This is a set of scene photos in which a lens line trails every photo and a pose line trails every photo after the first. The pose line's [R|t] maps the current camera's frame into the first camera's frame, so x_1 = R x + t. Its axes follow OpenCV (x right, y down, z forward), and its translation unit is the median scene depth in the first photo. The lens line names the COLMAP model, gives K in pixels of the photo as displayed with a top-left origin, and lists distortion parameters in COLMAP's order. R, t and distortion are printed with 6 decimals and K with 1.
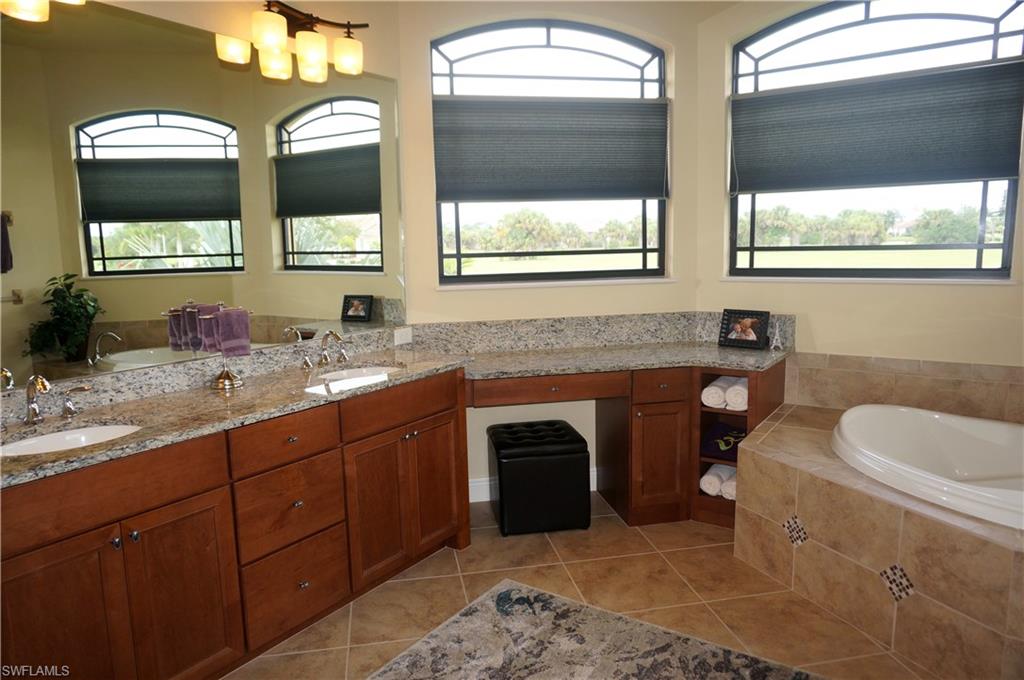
lens RADIAL K [[684.0, 0, 512.0], [0, 684.0, 340.0], [0, 0, 1]] dist [-0.056313, 0.042657]
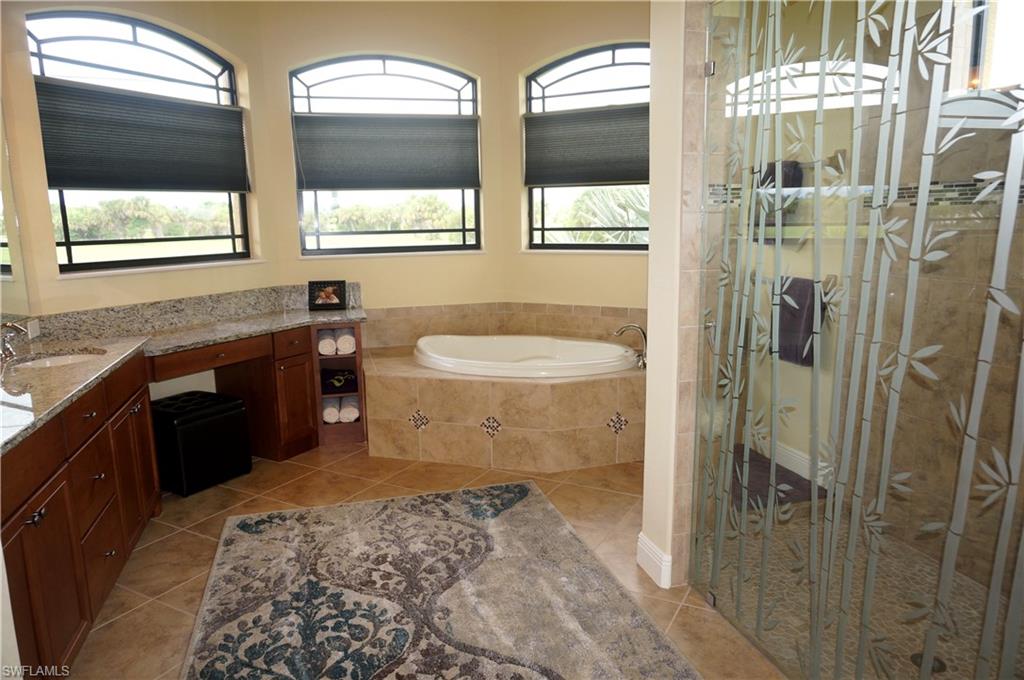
lens RADIAL K [[684.0, 0, 512.0], [0, 684.0, 340.0], [0, 0, 1]] dist [-0.056313, 0.042657]
pose [[0.637036, -0.122197, 0.761087, -0.442635], [0.112678, 0.991511, 0.064880, 0.023827], [-0.762554, 0.044427, 0.645397, -0.108228]]
